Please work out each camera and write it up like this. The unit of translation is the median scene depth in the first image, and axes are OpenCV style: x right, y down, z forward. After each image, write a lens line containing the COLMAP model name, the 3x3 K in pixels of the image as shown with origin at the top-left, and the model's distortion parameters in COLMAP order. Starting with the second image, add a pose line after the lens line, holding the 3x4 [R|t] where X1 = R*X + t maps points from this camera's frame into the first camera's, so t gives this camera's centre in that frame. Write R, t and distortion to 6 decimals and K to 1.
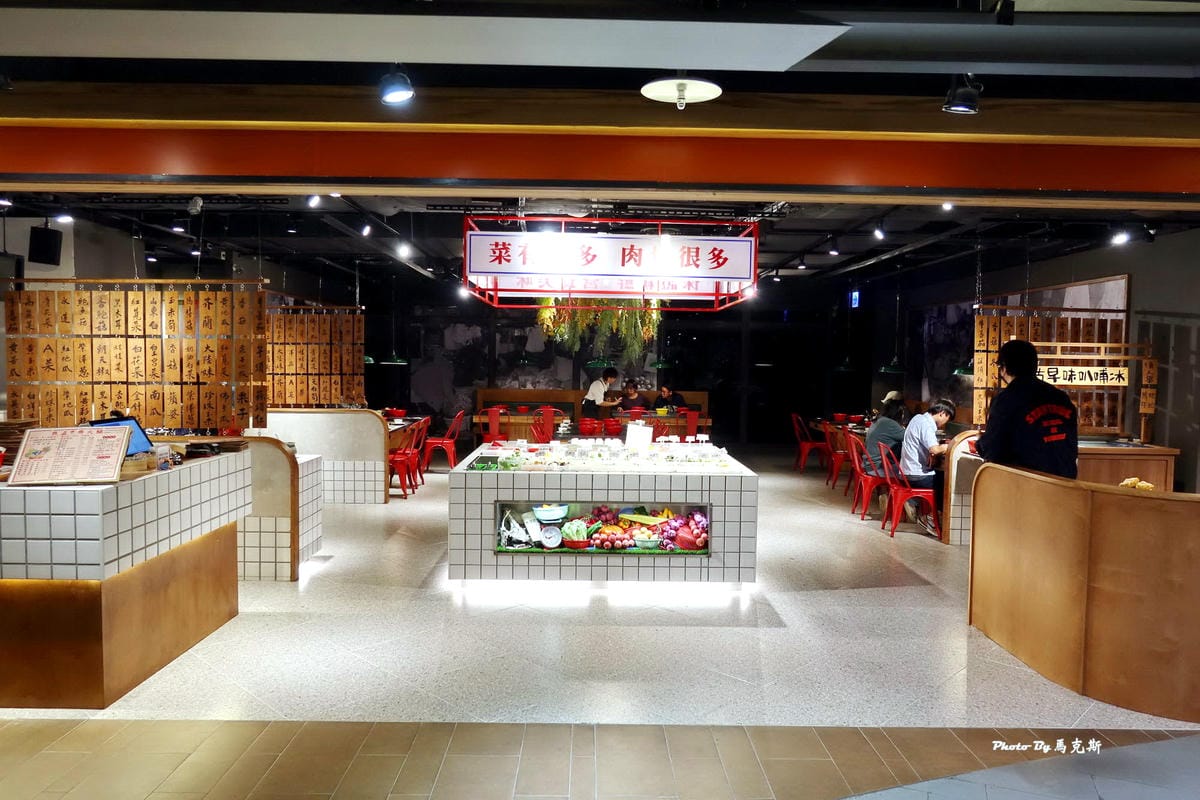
lens RADIAL K [[809.3, 0, 600.0], [0, 809.3, 400.7], [0, 0, 1]] dist [0.003016, -0.000359]
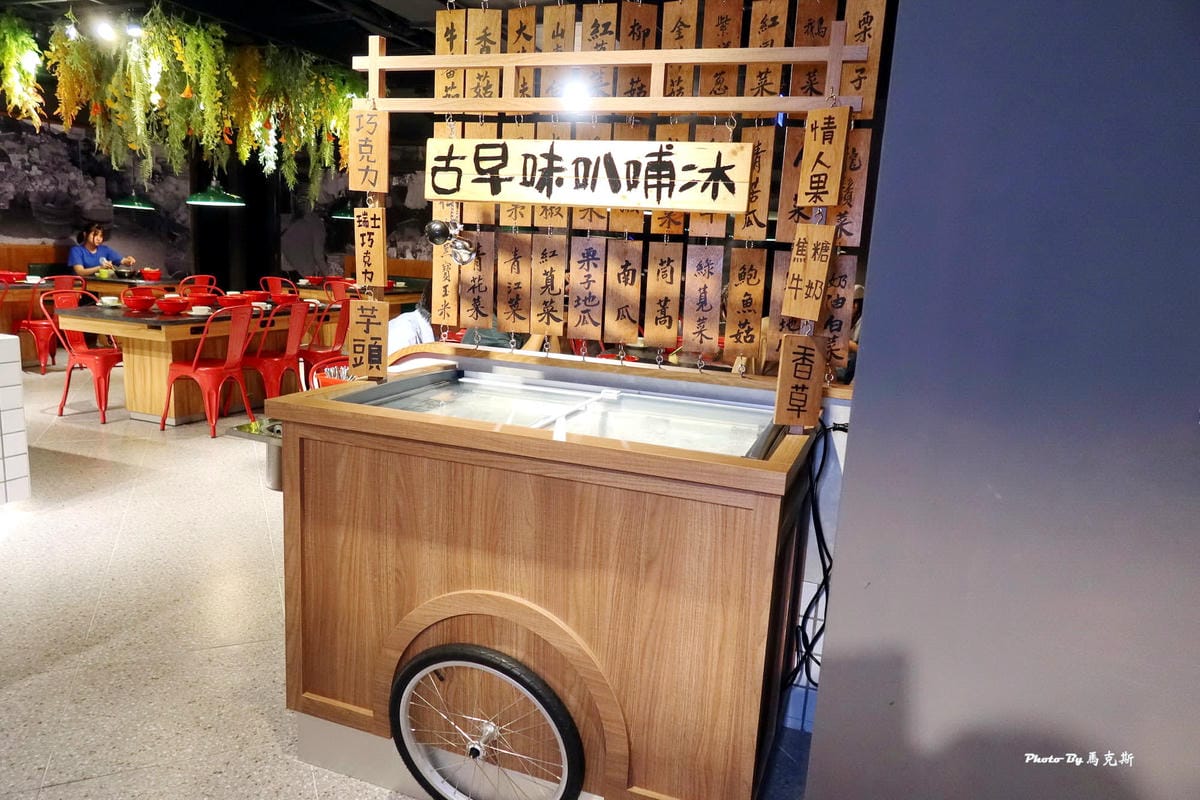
lens RADIAL K [[809.3, 0, 598.0], [0, 809.3, 399.7], [0, 0, 1]] dist [0.003016, -0.000359]
pose [[0.939088, 0.099256, -0.329032, 0.700564], [-0.058288, 0.989516, 0.132137, 0.010361], [0.338698, -0.104909, 0.935028, 0.726467]]
